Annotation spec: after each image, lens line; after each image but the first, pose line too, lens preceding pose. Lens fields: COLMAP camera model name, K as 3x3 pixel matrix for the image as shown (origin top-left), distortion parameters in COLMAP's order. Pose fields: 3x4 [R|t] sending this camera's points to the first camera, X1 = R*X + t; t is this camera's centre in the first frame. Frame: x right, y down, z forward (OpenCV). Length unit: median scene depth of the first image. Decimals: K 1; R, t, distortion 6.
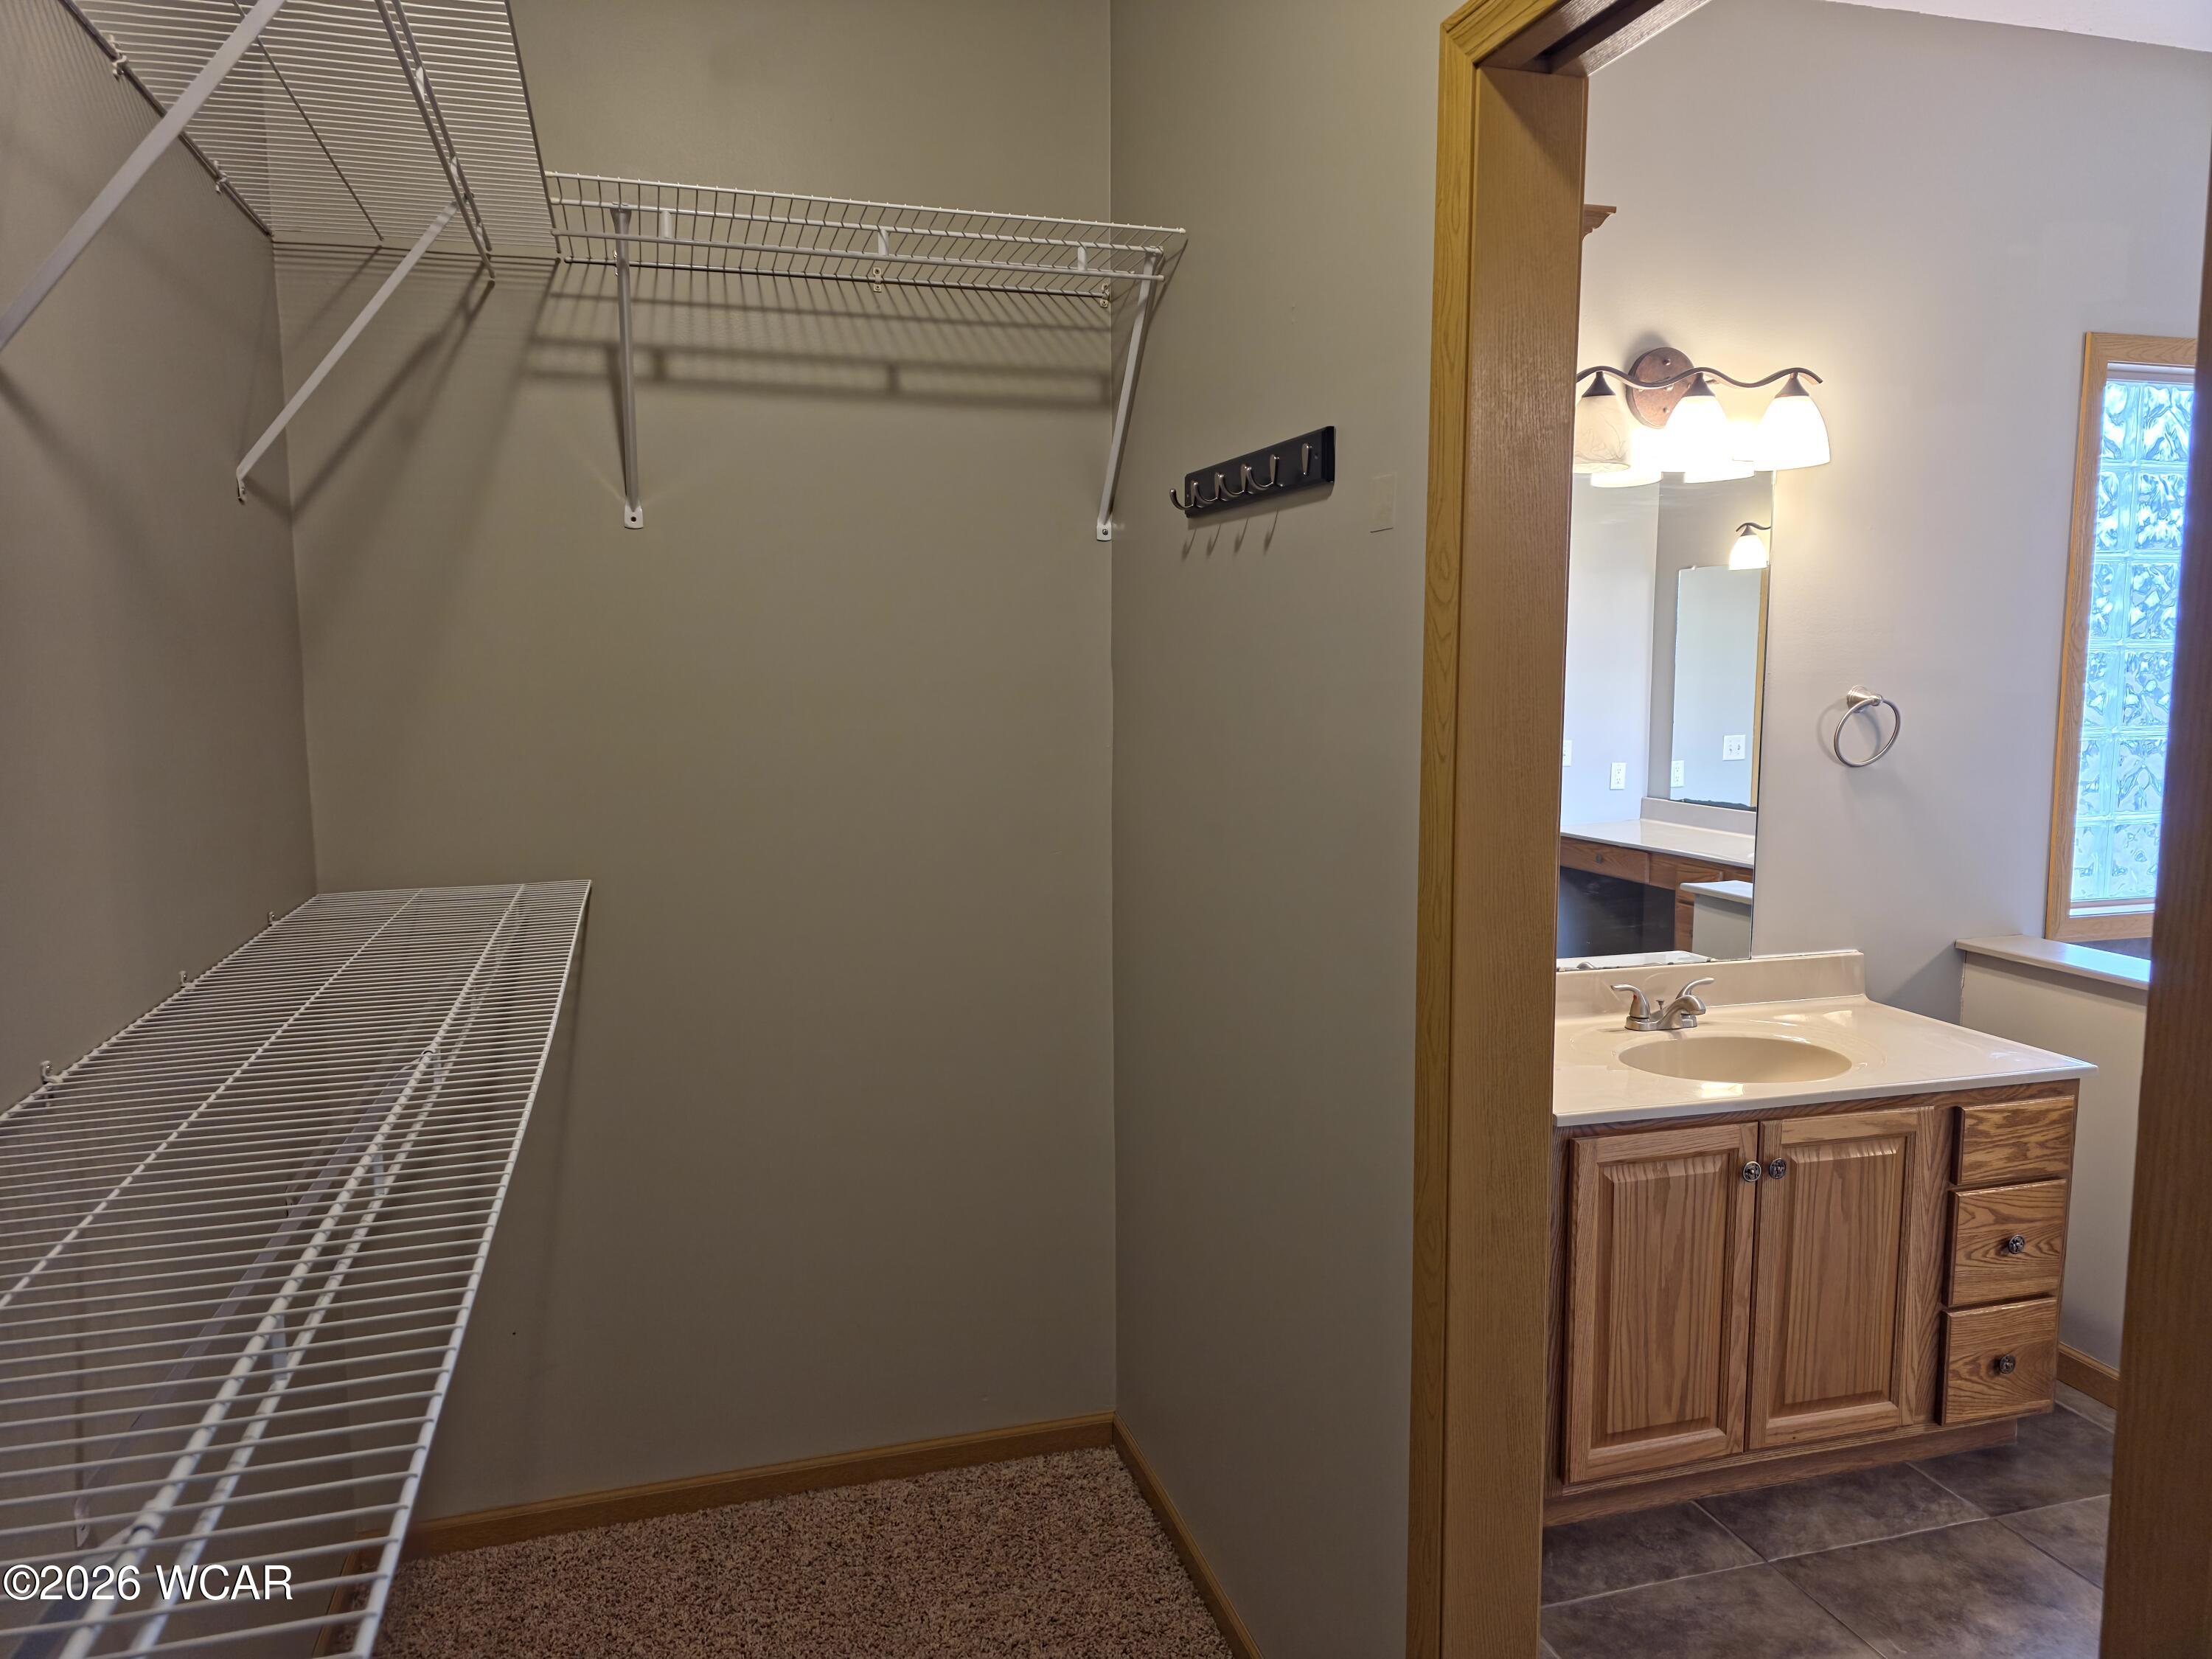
lens RADIAL K [[1497.3, 0, 1103.7], [0, 1497.3, 832.5], [0, 0, 1]] dist [0.058128, -0.049999]
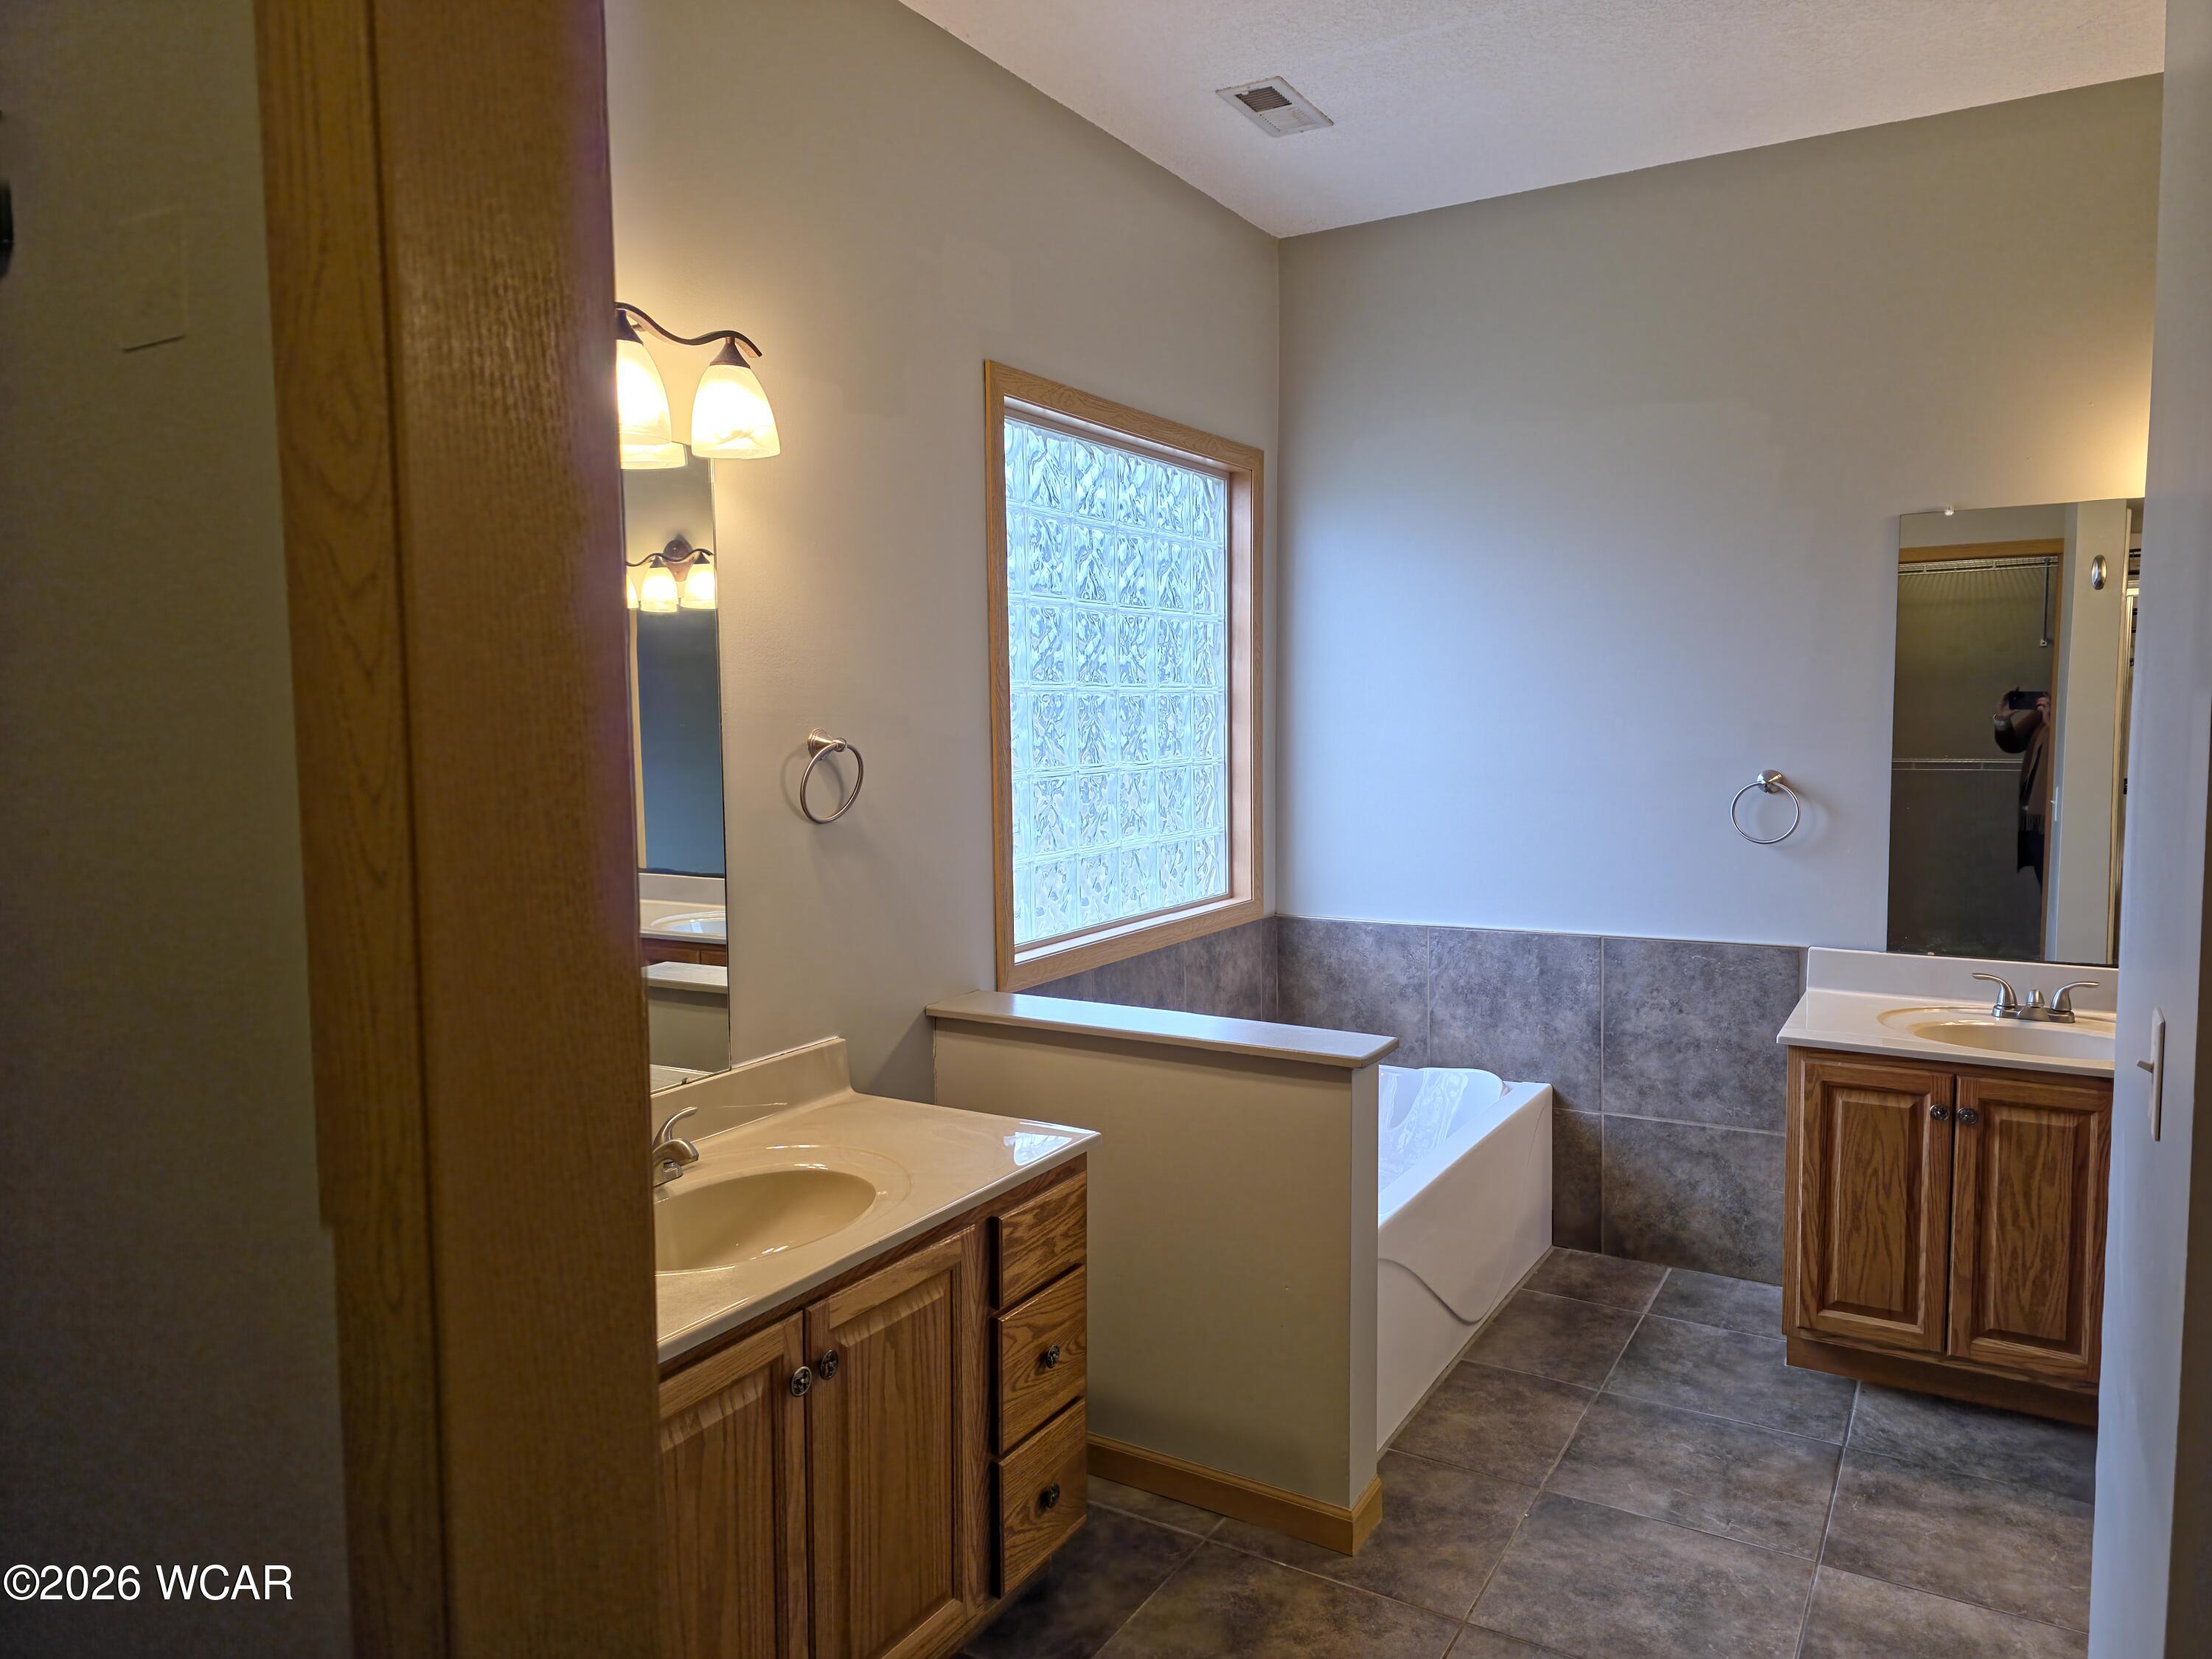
lens RADIAL K [[1497.3, 0, 1124.1], [0, 1497.3, 830.0], [0, 0, 1]] dist [0.058128, -0.049999]
pose [[0.729018, -0.056992, 0.682118, 0.052458], [0.083008, 0.996534, -0.005454, -0.024738], [-0.679443, 0.060597, 0.731222, 0.316801]]
